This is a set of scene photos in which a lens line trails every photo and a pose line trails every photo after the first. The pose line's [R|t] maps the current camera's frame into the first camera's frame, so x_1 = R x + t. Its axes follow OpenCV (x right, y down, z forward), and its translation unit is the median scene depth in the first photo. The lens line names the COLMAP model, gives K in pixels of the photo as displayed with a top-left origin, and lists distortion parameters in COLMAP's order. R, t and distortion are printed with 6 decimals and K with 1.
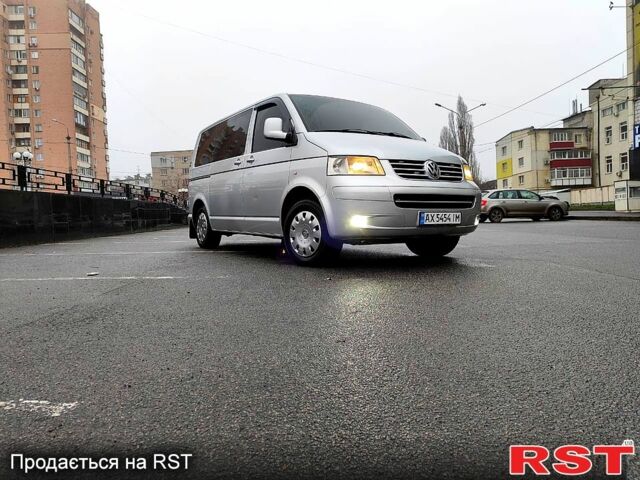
lens RADIAL K [[456.0, 0, 323.8], [0, 456.0, 223.3], [0, 0, 1]] dist [0.035565, -0.026964]
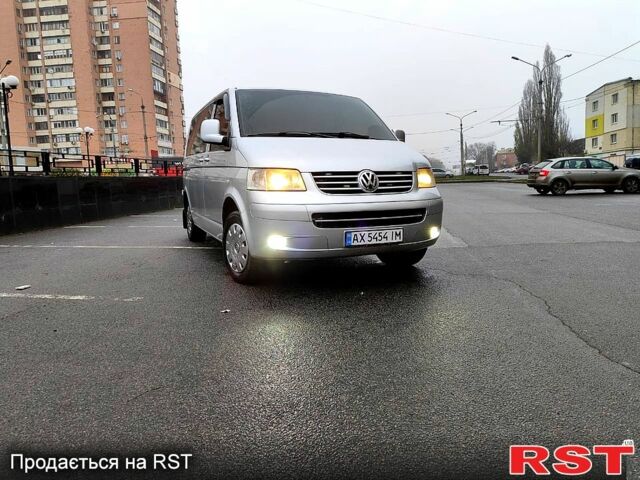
lens RADIAL K [[456.0, 0, 321.9], [0, 456.0, 224.7], [0, 0, 1]] dist [0.035565, -0.026964]
pose [[0.986779, 0.014843, -0.161393, 0.020980], [-0.000628, 0.996140, 0.087772, -0.007924], [0.162073, -0.086510, 0.982979, 0.008350]]
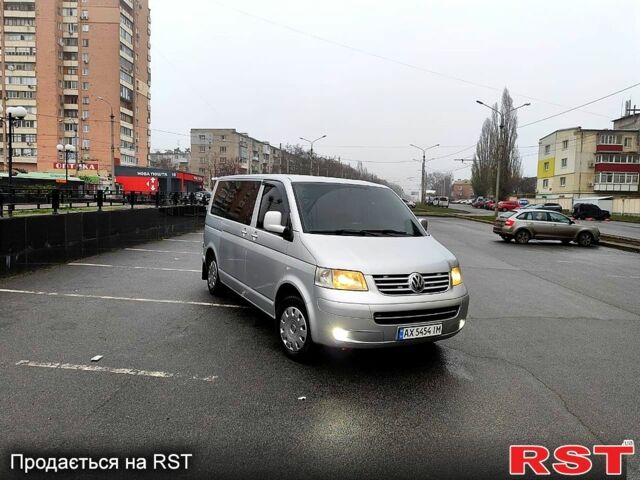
lens RADIAL K [[456.0, 0, 324.1], [0, 456.0, 224.1], [0, 0, 1]] dist [0.035565, -0.026964]
pose [[0.995055, 0.071502, -0.068946, 0.006412], [-0.068522, 0.996650, 0.044657, -0.020275], [0.071908, -0.039712, 0.996620, -0.003406]]
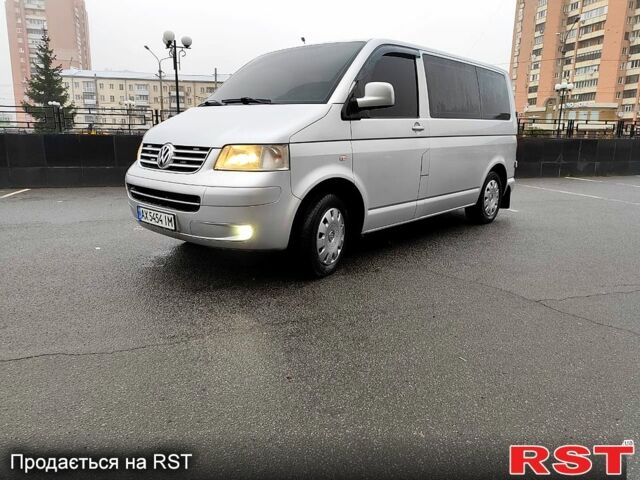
lens RADIAL K [[456.0, 0, 323.9], [0, 456.0, 228.5], [0, 0, 1]] dist [0.035565, -0.026964]
pose [[0.254411, 0.211743, -0.943631, 0.078179], [-0.034605, 0.977105, 0.209924, -0.012282], [0.966477, -0.020752, 0.255914, 0.076258]]
